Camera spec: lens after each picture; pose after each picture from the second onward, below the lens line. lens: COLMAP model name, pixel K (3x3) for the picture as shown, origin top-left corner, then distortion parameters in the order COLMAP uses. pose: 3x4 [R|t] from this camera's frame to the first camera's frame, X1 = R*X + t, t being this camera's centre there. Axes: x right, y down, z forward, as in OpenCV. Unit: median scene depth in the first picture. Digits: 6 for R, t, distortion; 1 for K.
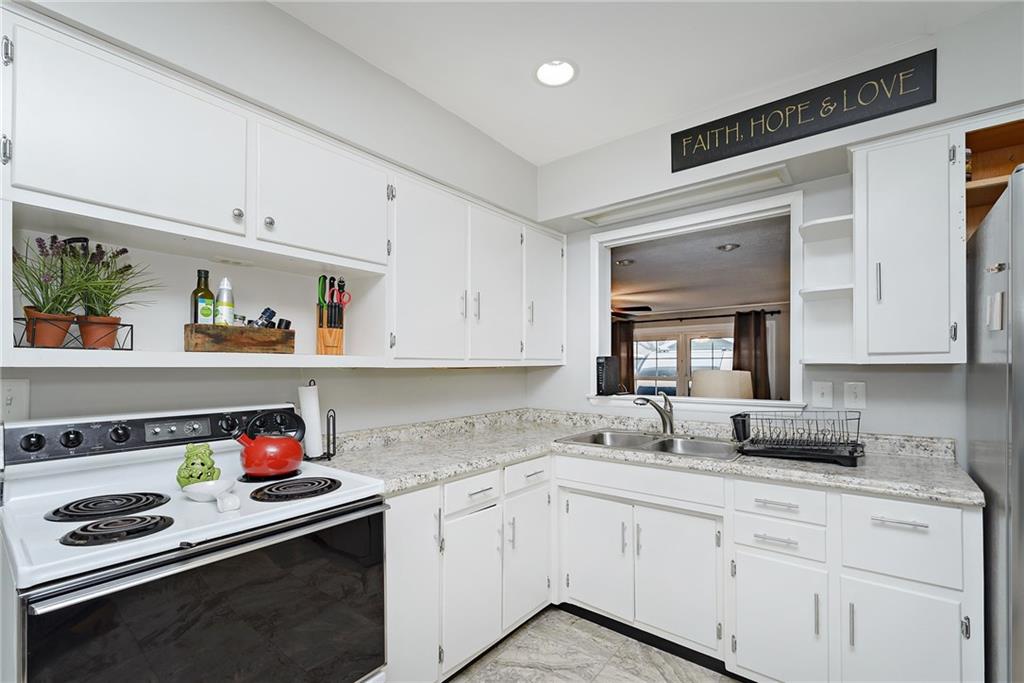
lens RADIAL K [[445.4, 0, 495.1], [0, 445.4, 364.1], [0, 0, 1]] dist [0.000087, -0.000708]
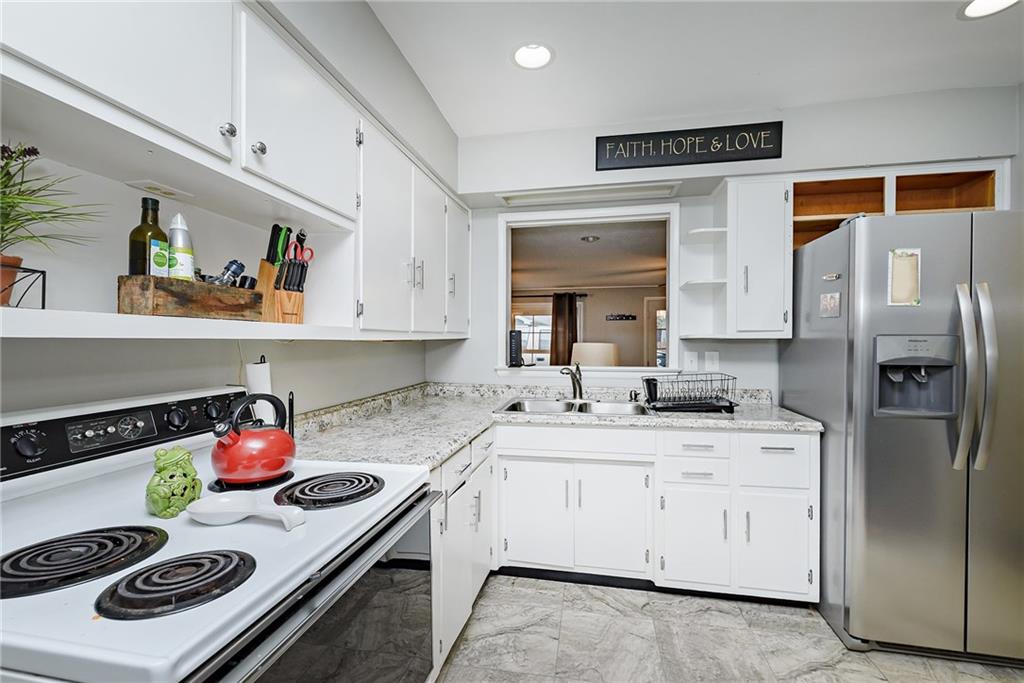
lens RADIAL K [[445.4, 0, 501.3], [0, 445.4, 343.0], [0, 0, 1]] dist [0.000087, -0.000708]
pose [[0.886118, -0.000421, 0.463459, -0.416694], [-0.005334, 0.999924, 0.011107, 0.002851], [-0.463428, -0.012314, 0.886049, 0.109107]]
